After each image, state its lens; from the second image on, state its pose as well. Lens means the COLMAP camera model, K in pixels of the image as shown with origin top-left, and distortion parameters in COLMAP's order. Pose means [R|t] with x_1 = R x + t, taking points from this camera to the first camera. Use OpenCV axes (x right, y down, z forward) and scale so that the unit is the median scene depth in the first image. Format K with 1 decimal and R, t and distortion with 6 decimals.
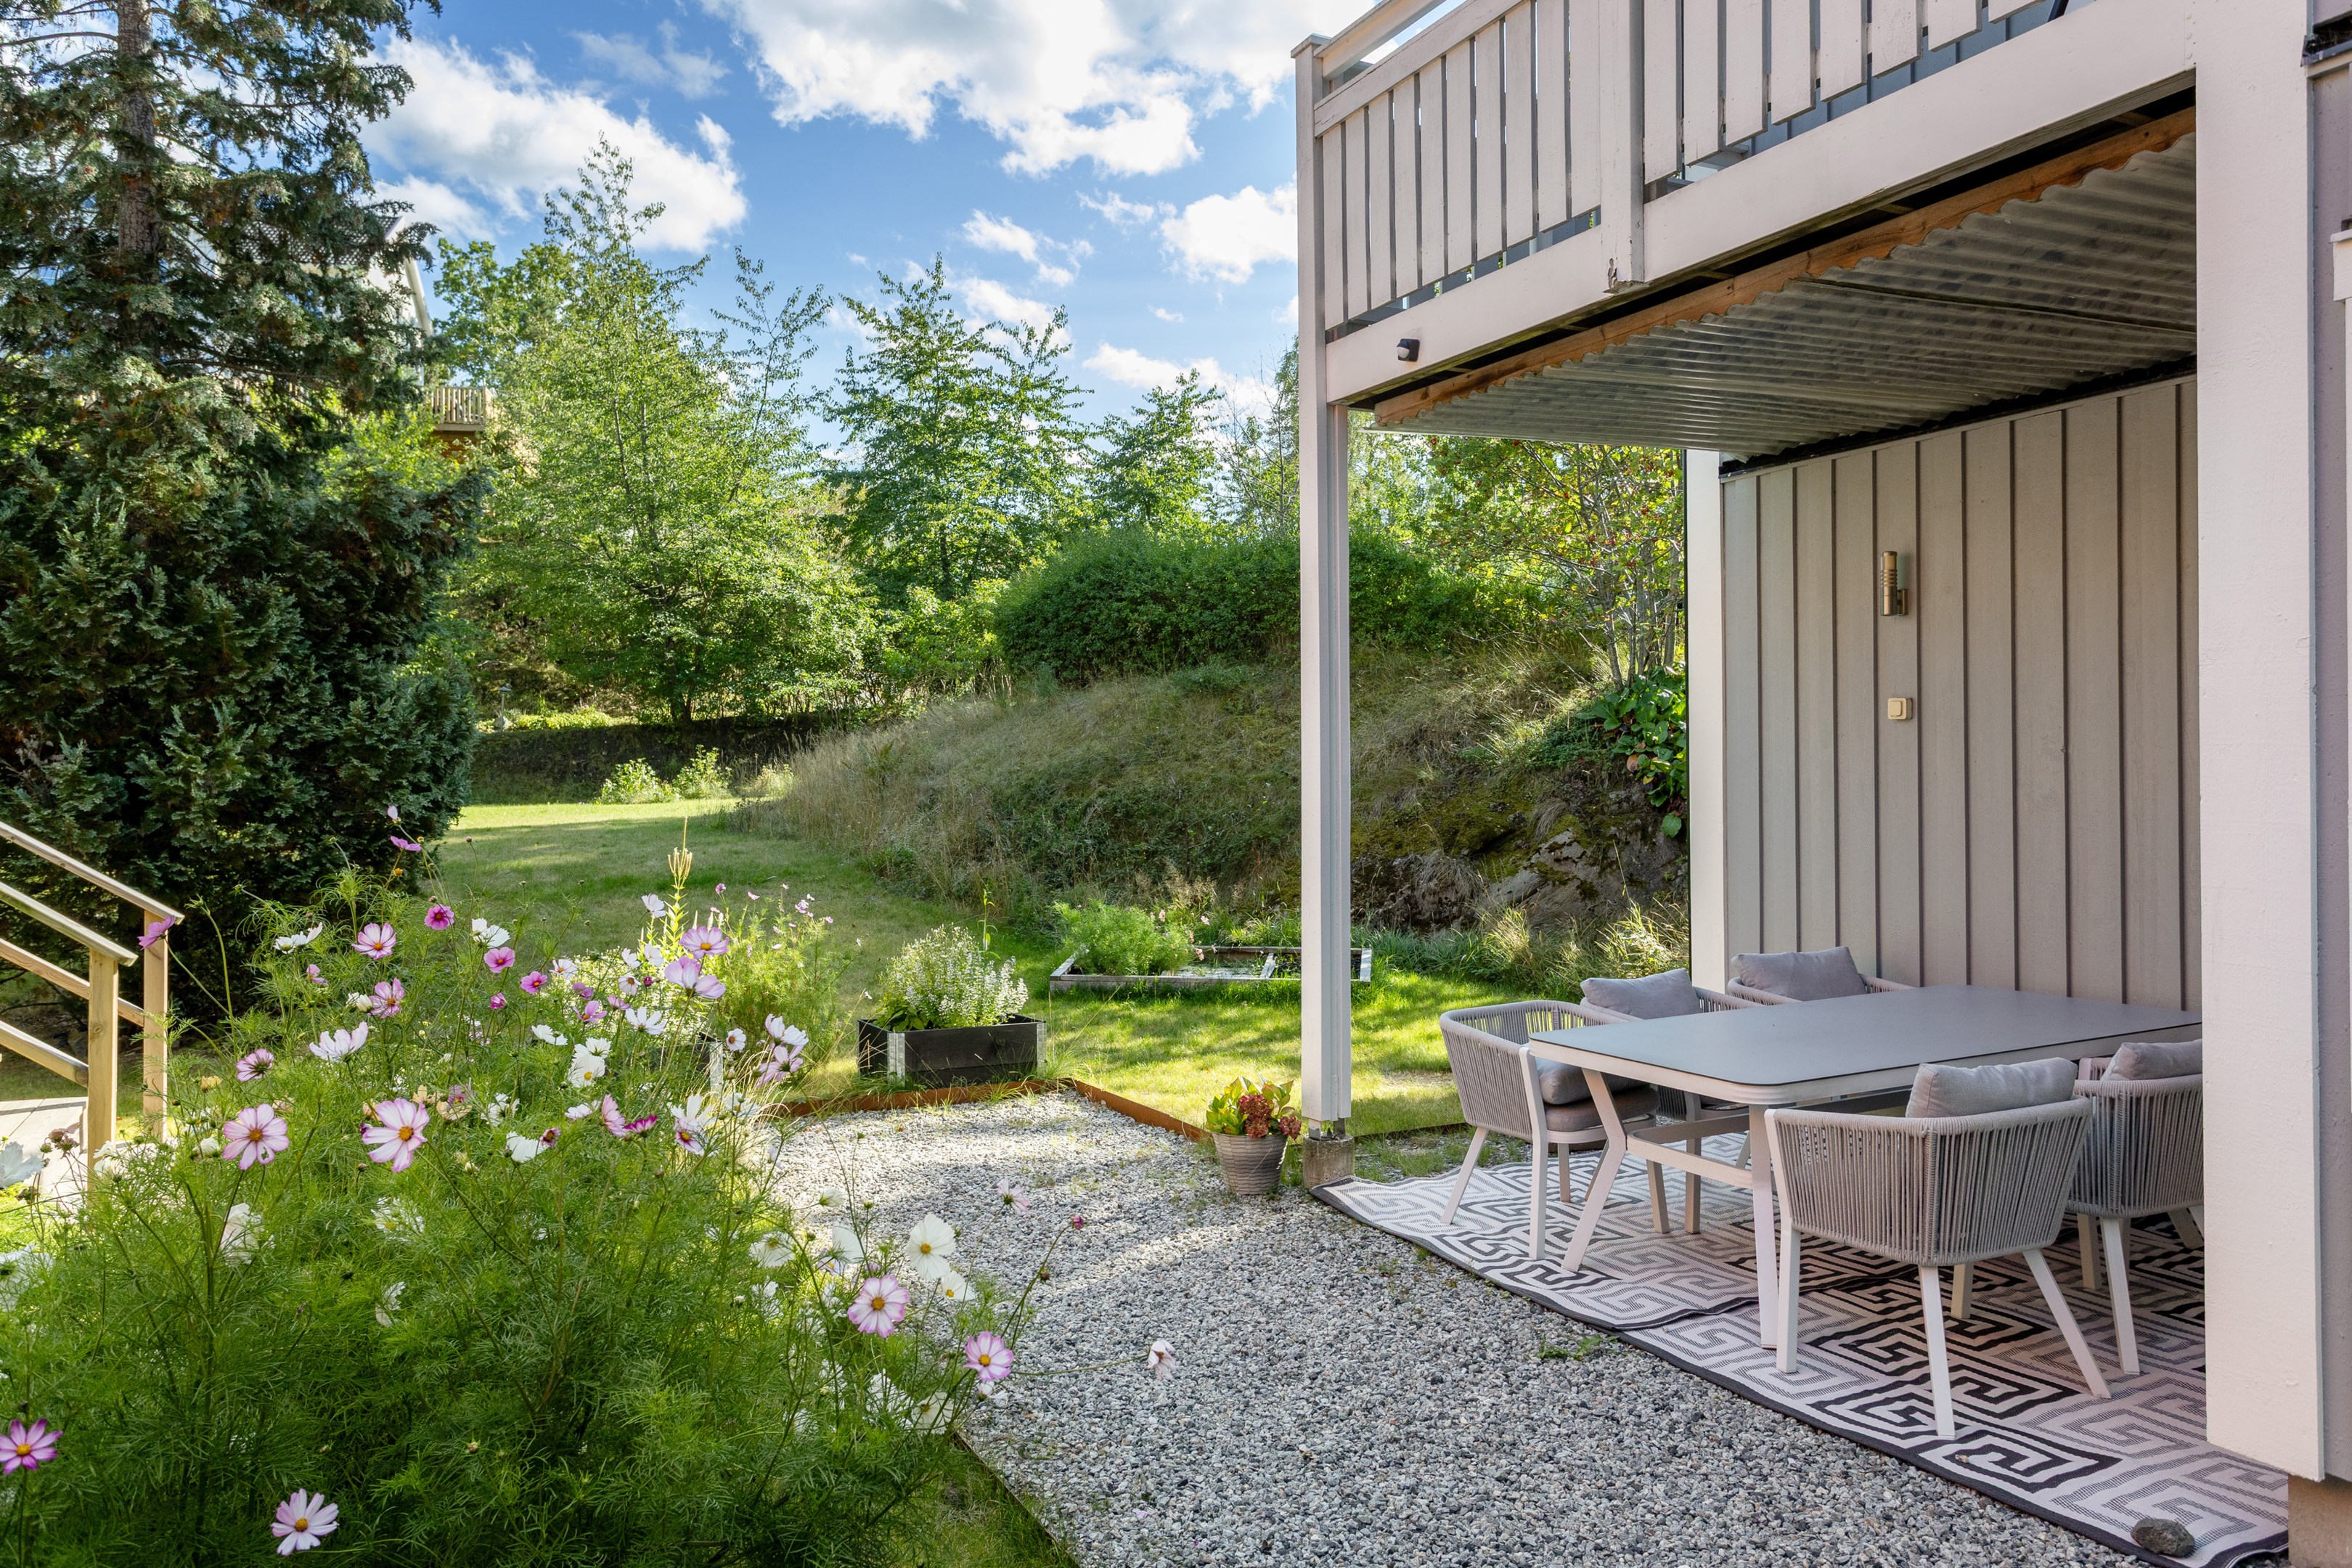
lens RADIAL K [[1704.8, 0, 1176.0], [0, 1704.8, 784.0], [0, 0, 1]] dist [-0.017668, 0.002397]
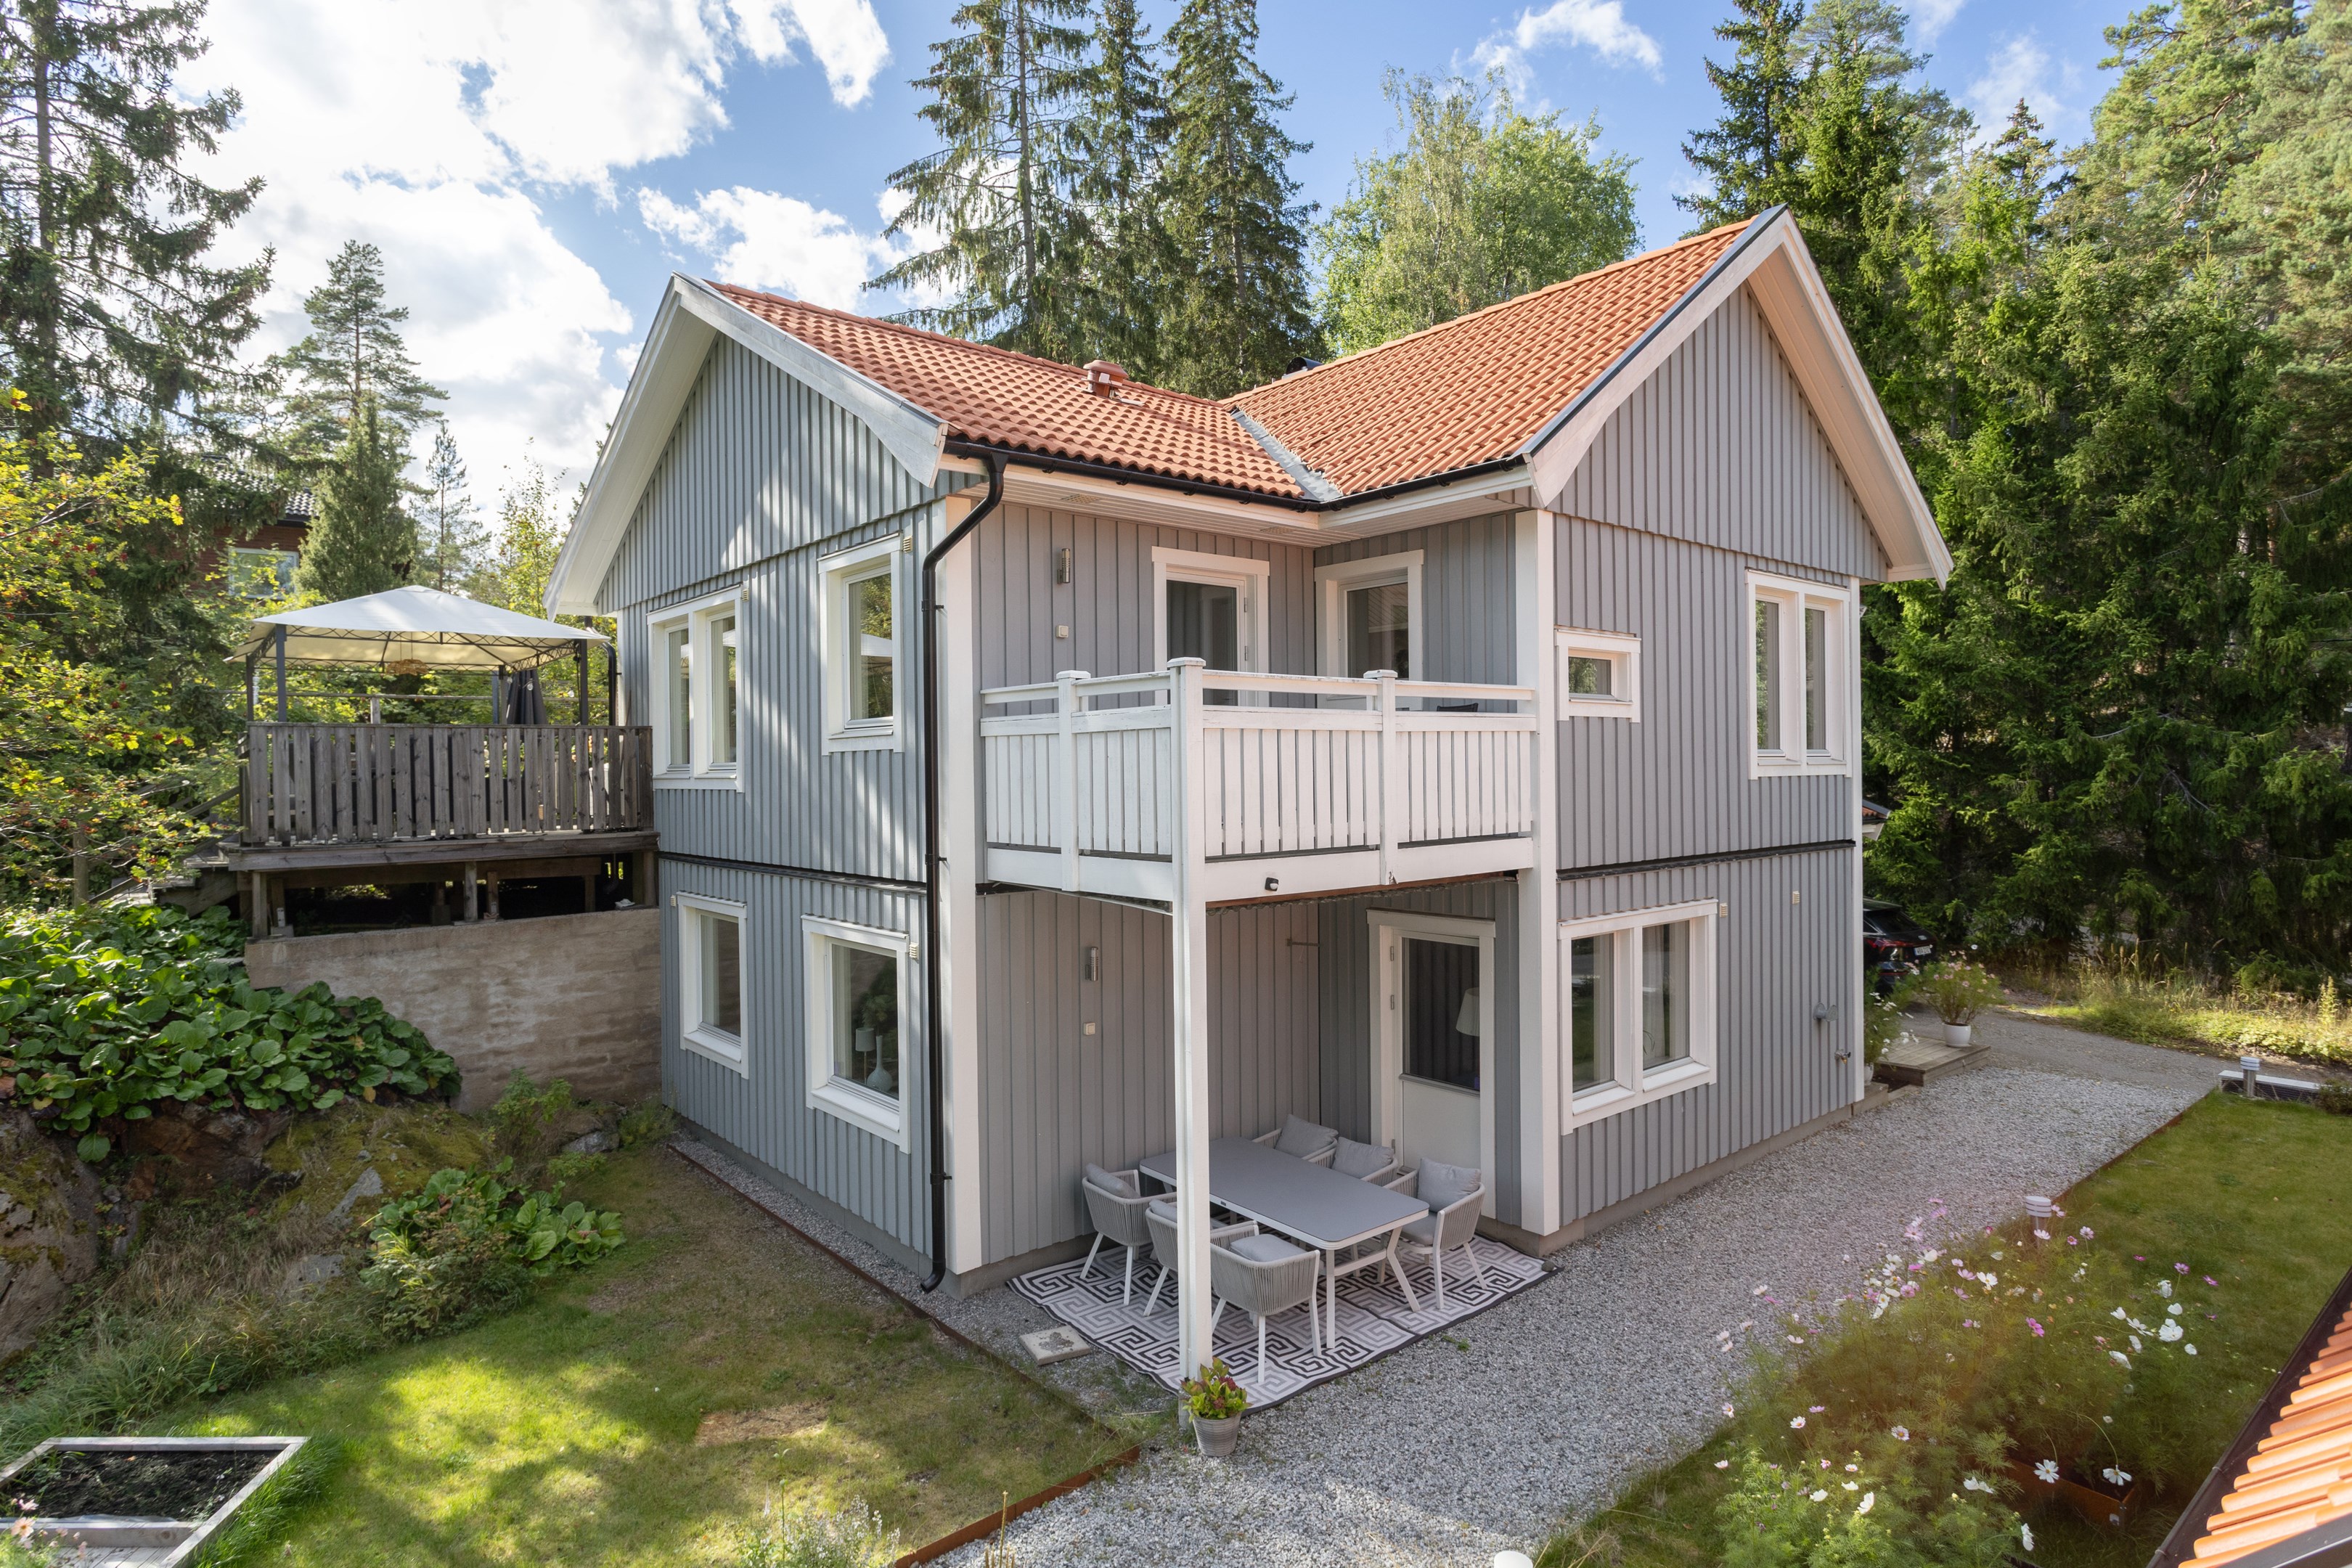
lens RADIAL K [[1267.9, 0, 1176.0], [0, 1267.9, 784.0], [0, 0, 1]] dist [0.004282, 0.000442]
pose [[-0.247080, -0.000565, 0.968995, -0.174782], [0.018642, 0.999812, 0.005336, -0.058605], [-0.968816, 0.019383, -0.247023, 0.226350]]
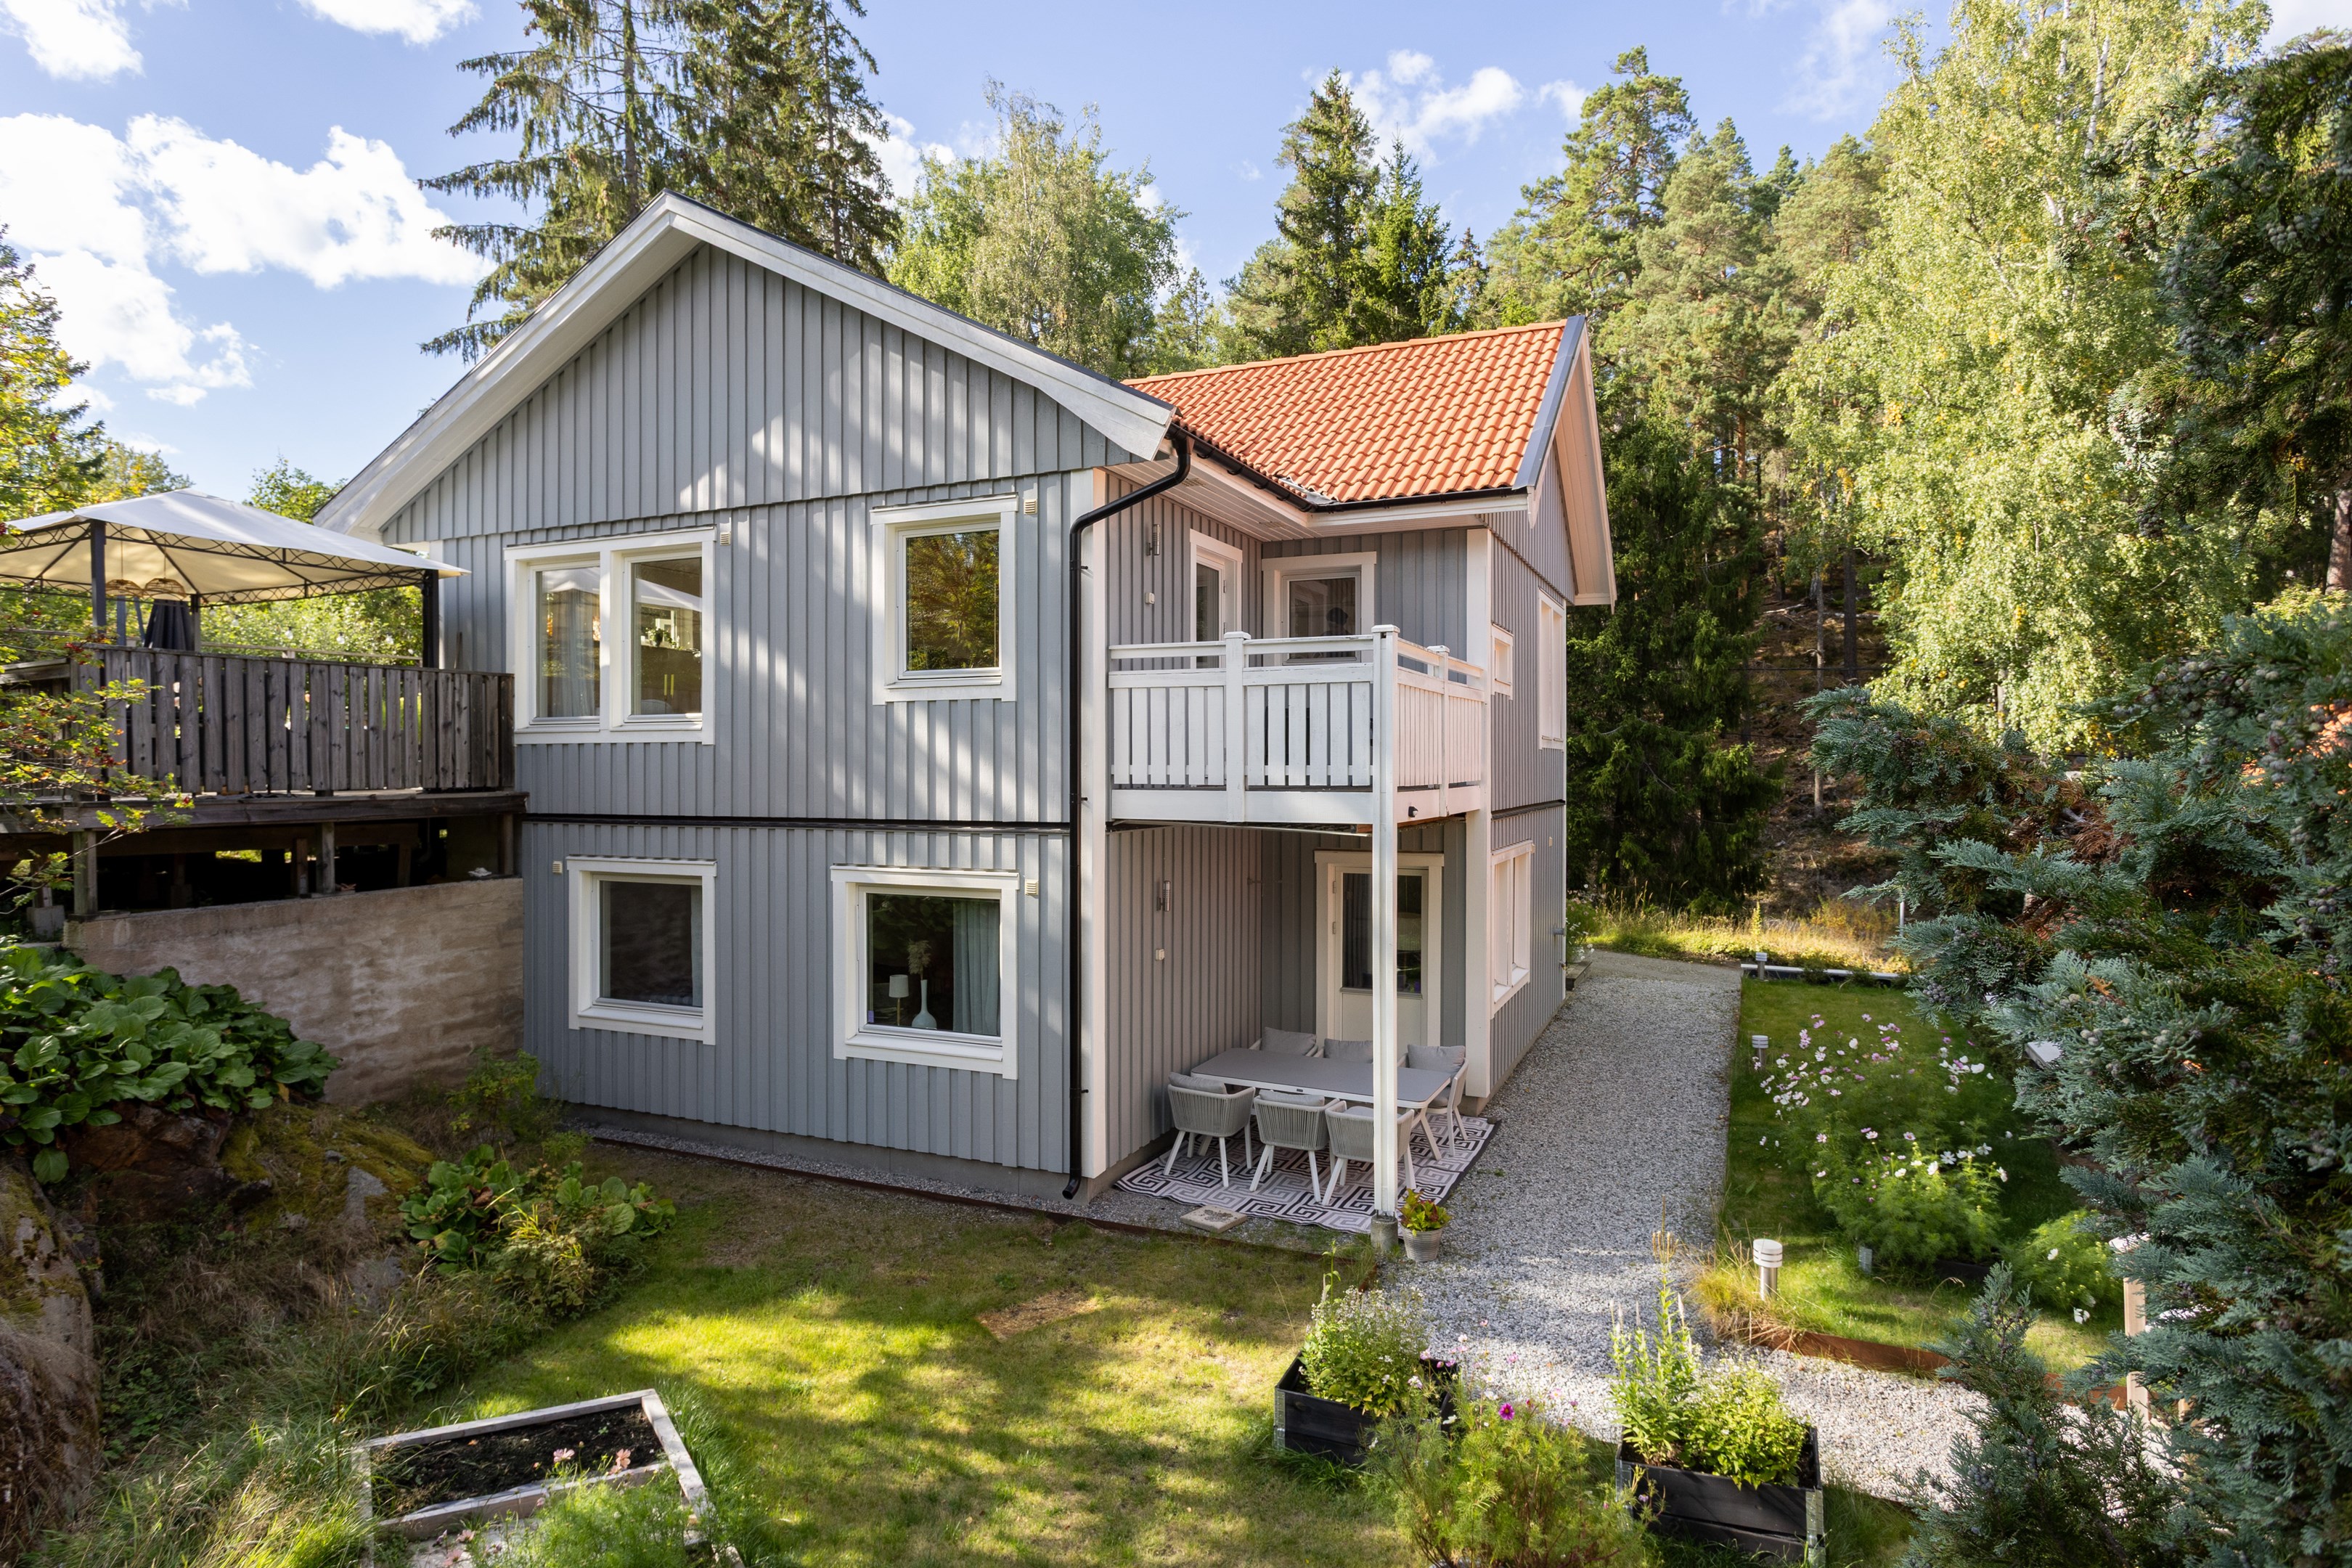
lens RADIAL K [[1285.6, 0, 1176.0], [0, 1285.6, 784.0], [0, 0, 1]] dist [0.002609, 0.001290]
pose [[-0.647068, -0.001661, 0.762431, -0.146126], [0.009168, 0.999908, 0.009959, -0.049538], [-0.762377, 0.013435, -0.646993, 0.366032]]
